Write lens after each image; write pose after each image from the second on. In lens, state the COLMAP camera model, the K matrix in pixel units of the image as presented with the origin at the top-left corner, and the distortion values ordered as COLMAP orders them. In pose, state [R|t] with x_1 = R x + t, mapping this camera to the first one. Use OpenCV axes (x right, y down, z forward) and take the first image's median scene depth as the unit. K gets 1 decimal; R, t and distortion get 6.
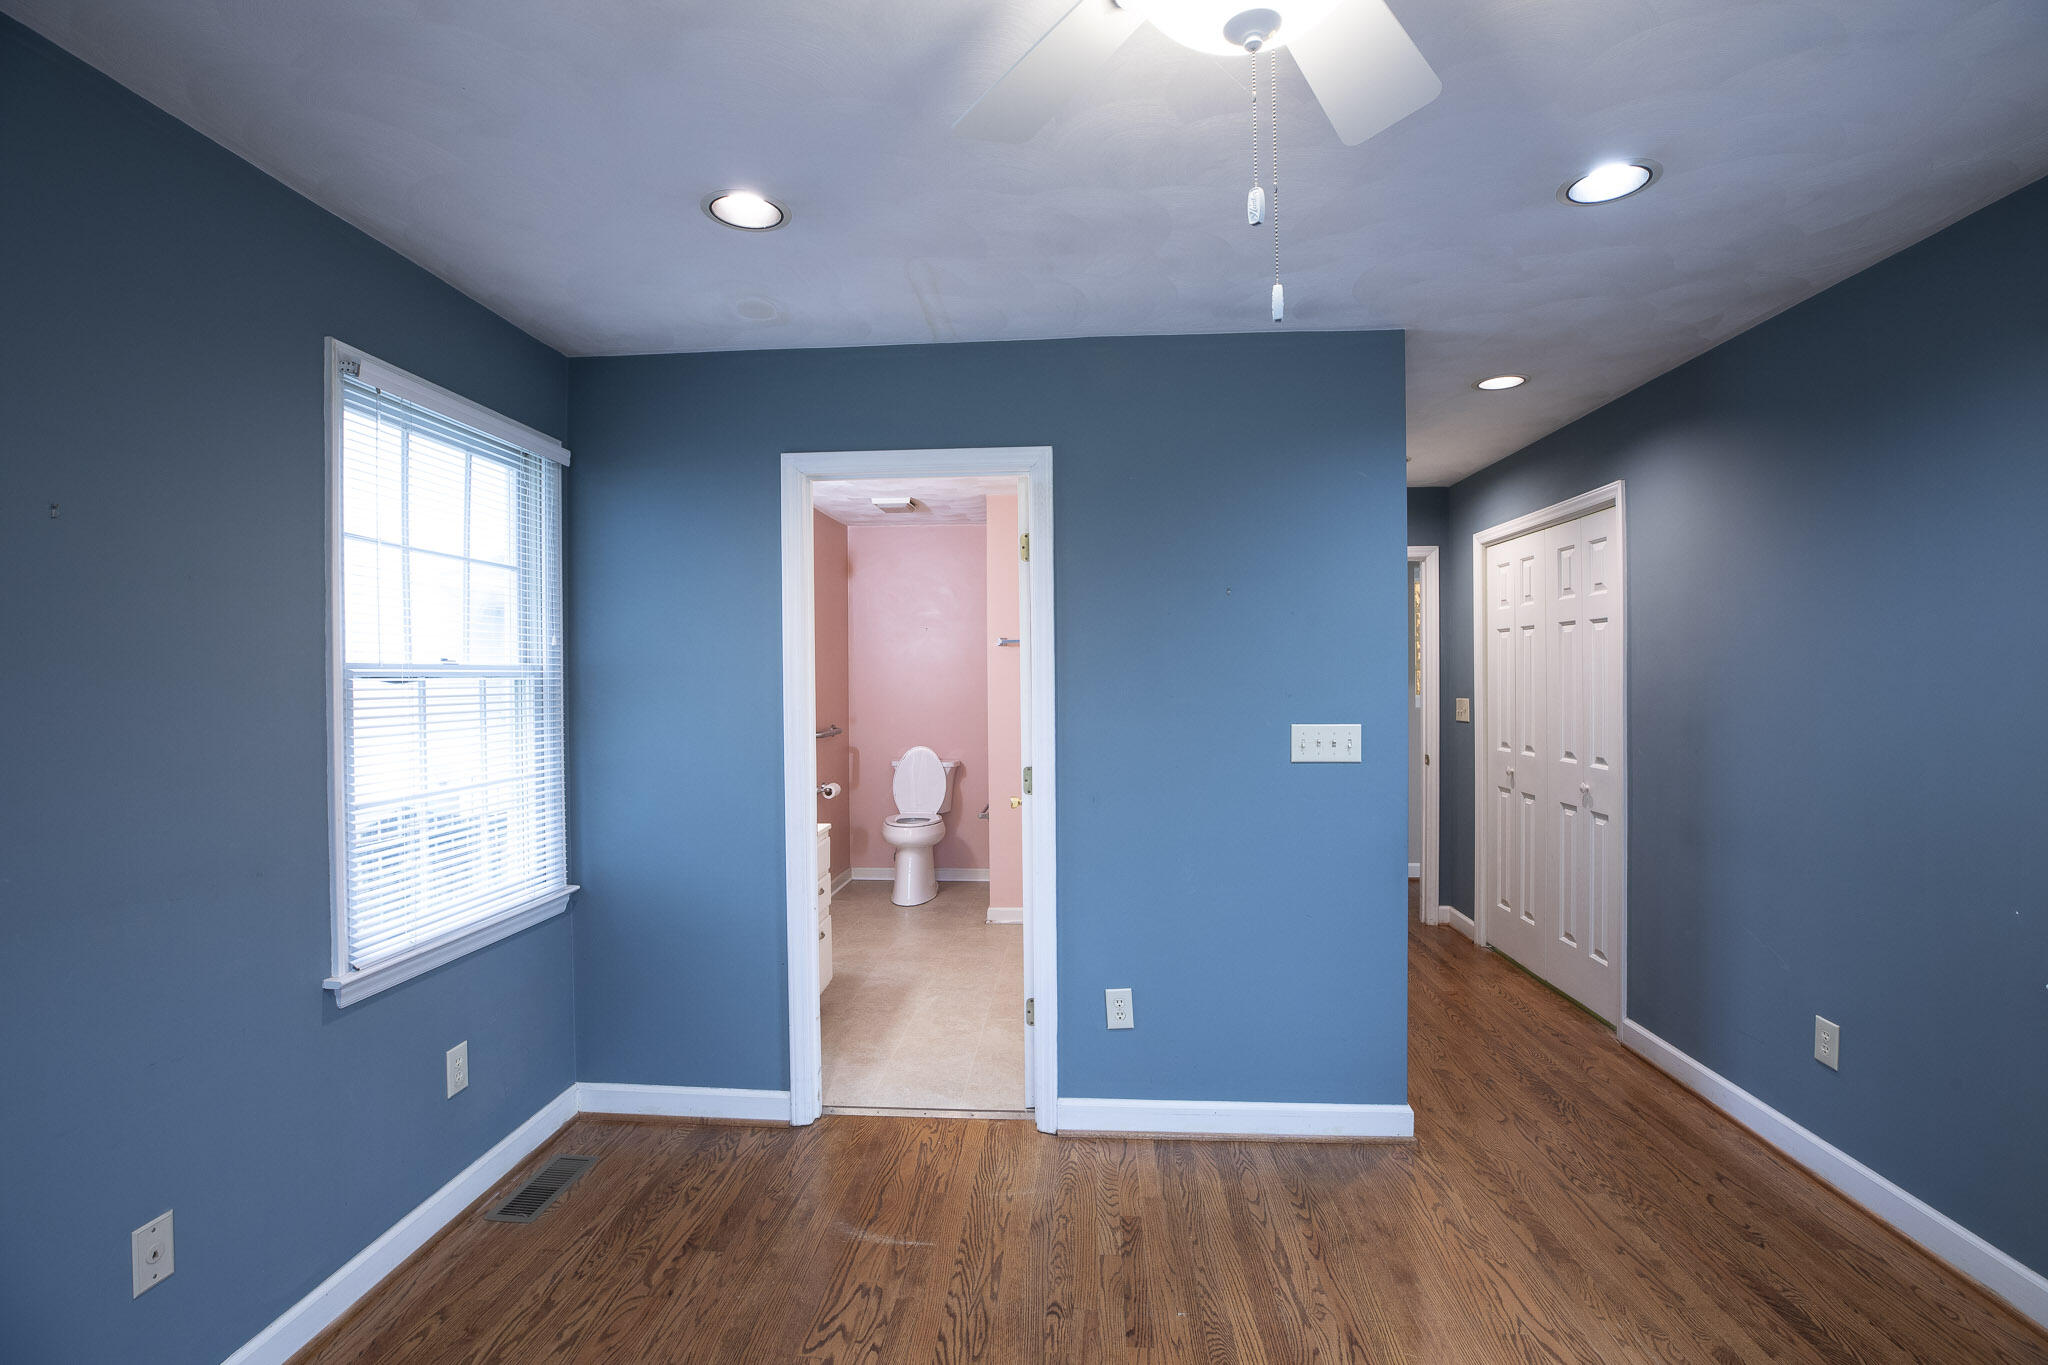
lens RADIAL K [[937.5, 0, 1028.8], [0, 937.5, 681.3], [0, 0, 1]] dist [-0.043510, 0.013325]
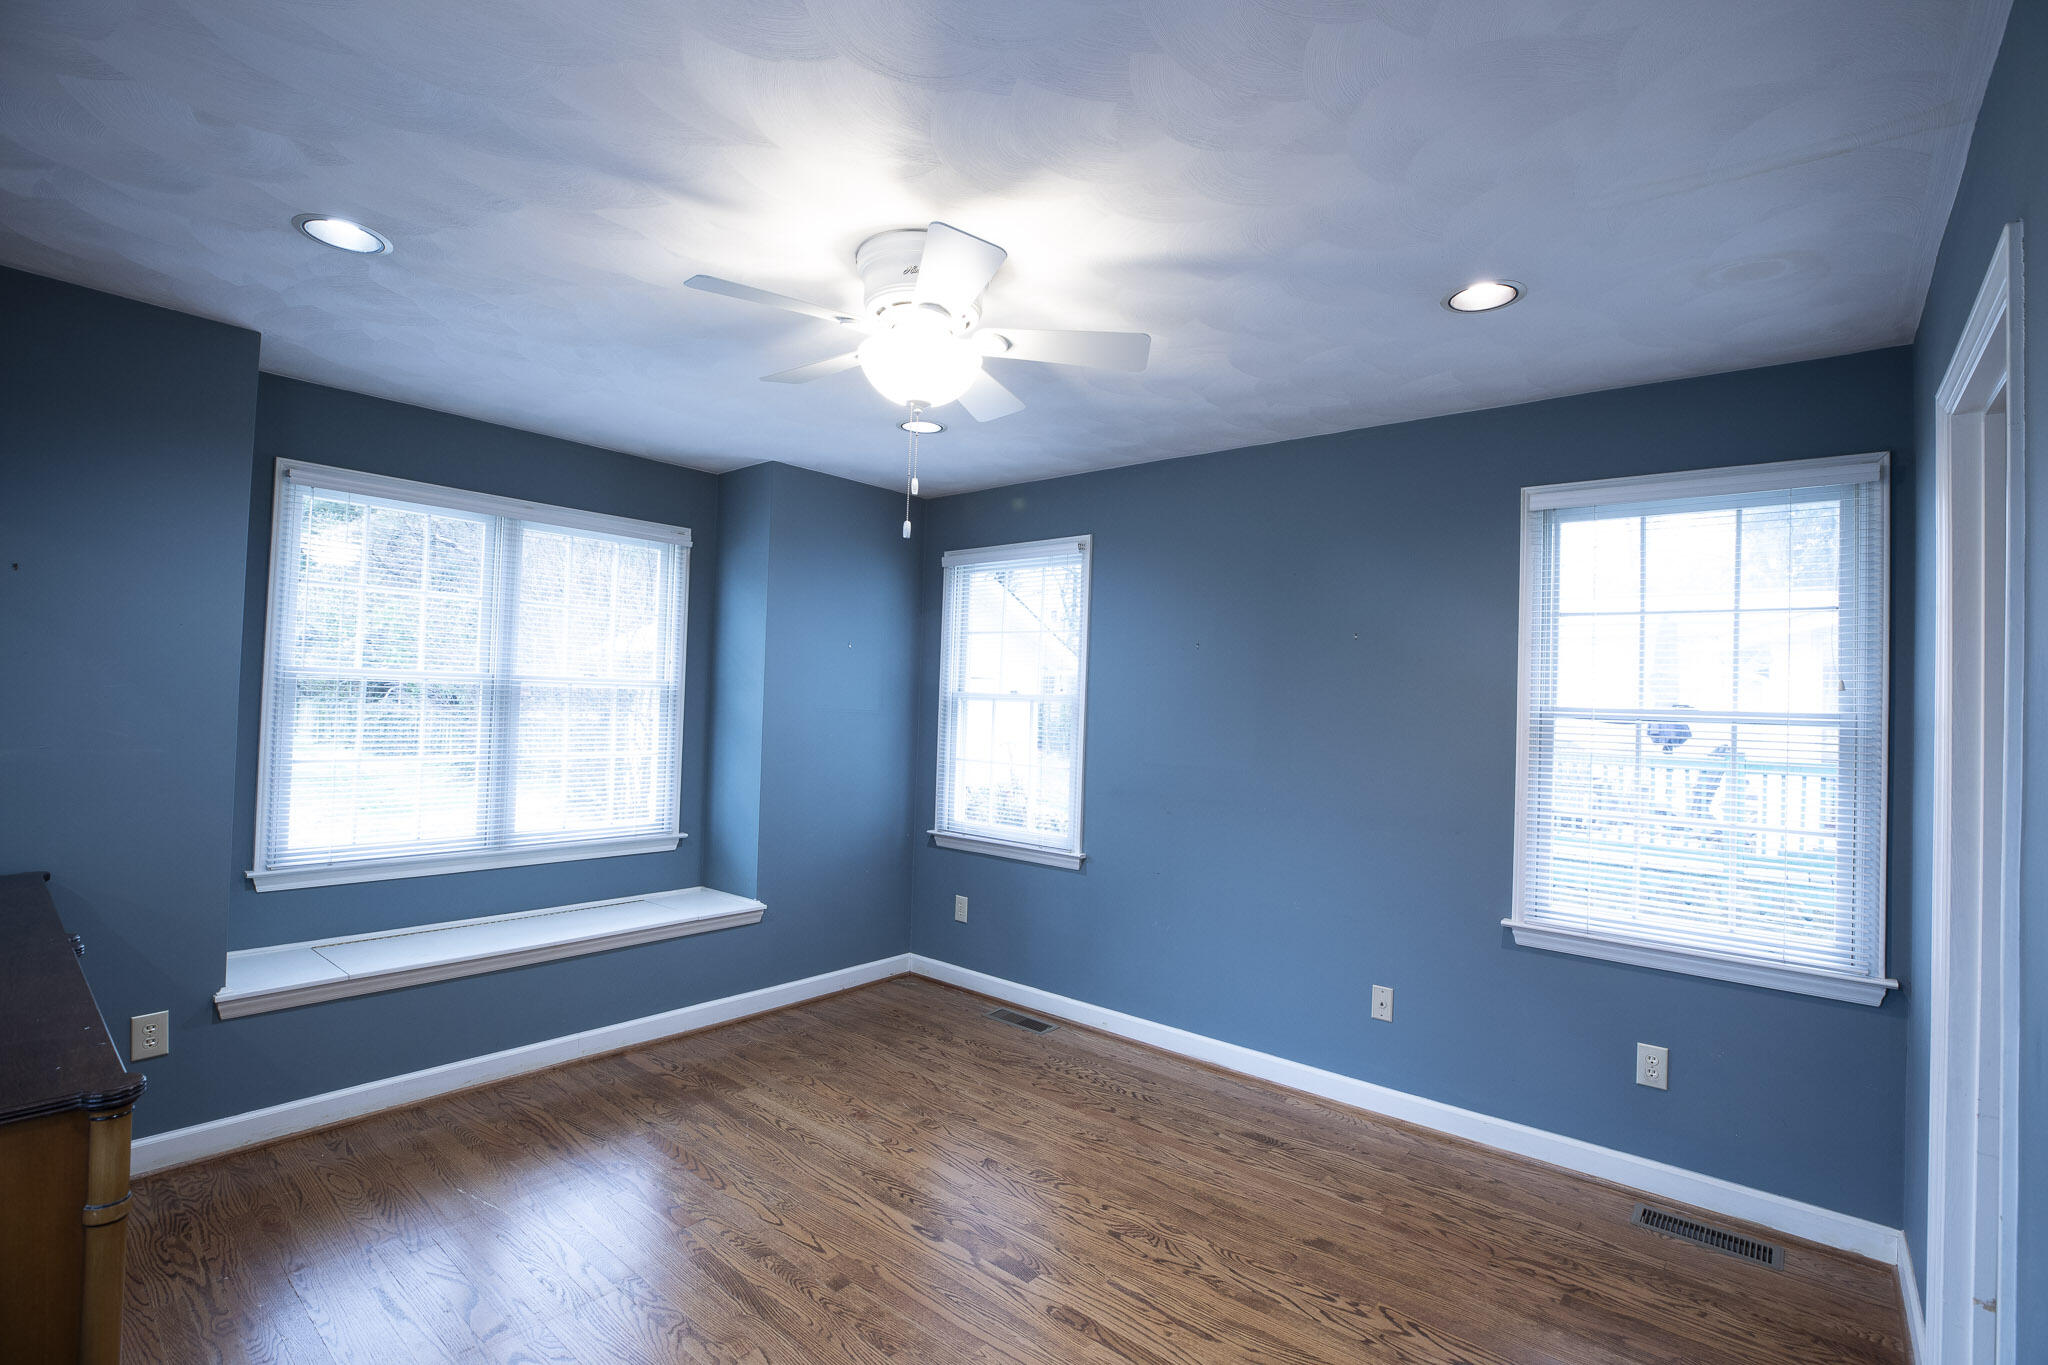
lens RADIAL K [[937.5, 0, 1028.8], [0, 937.5, 681.3], [0, 0, 1]] dist [-0.043510, 0.013325]
pose [[-0.590695, -0.030929, -0.806302, 0.641804], [-0.033489, 0.999344, -0.013800, -0.009704], [0.806199, 0.018850, -0.591344, 0.876781]]
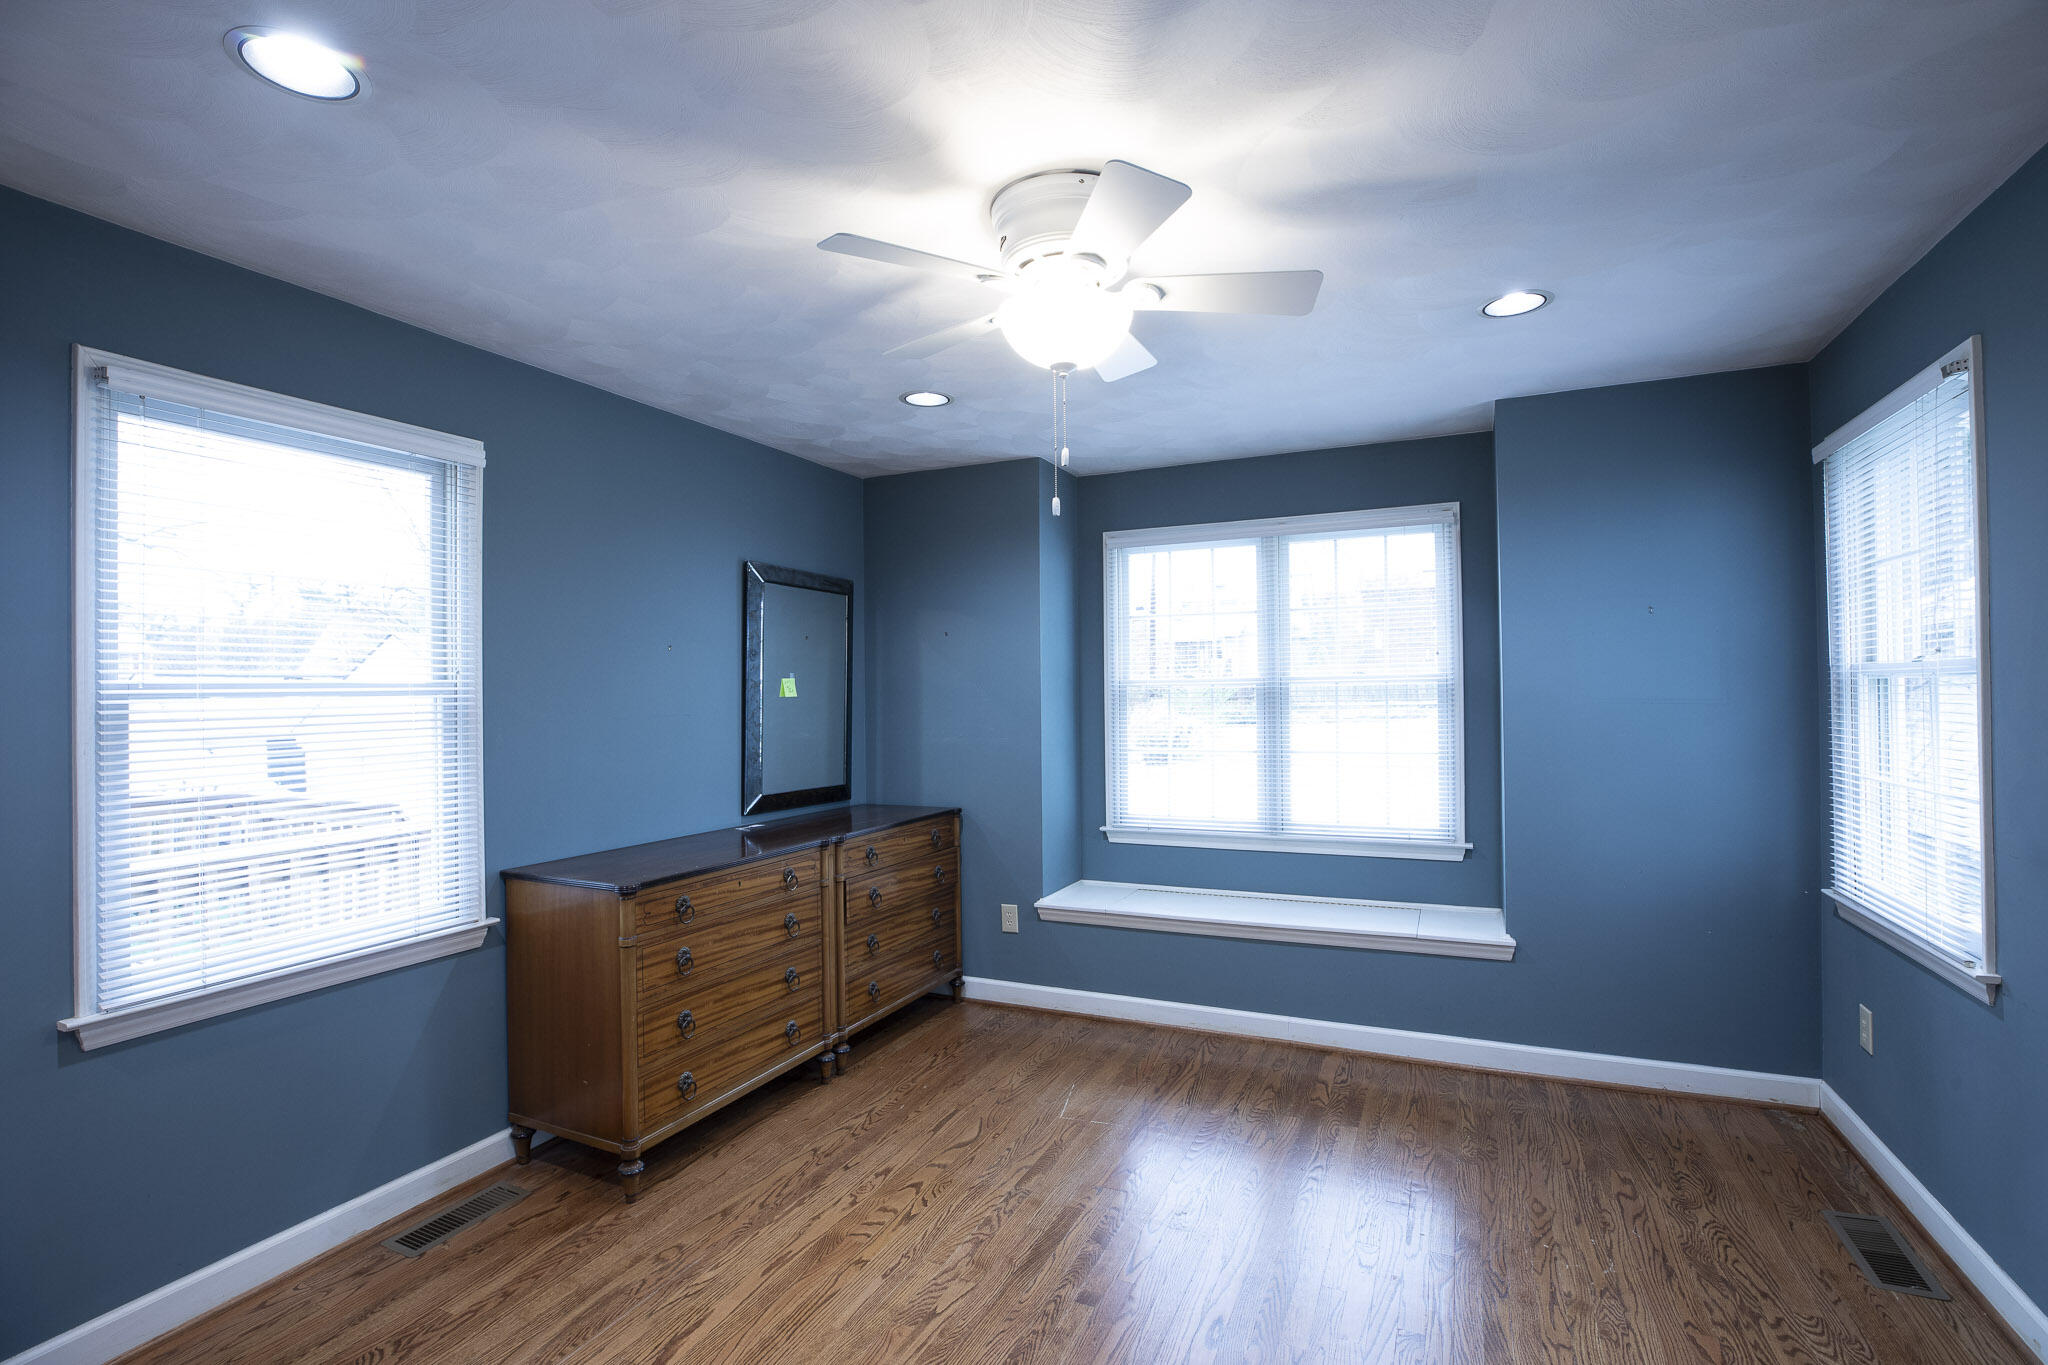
lens RADIAL K [[937.5, 0, 1028.8], [0, 937.5, 681.3], [0, 0, 1]] dist [-0.043510, 0.013325]
pose [[-0.932776, 0.023914, 0.359662, -0.137206], [0.022722, 0.999713, -0.007542, -0.004463], [-0.359739, 0.001137, -0.933052, 1.012015]]
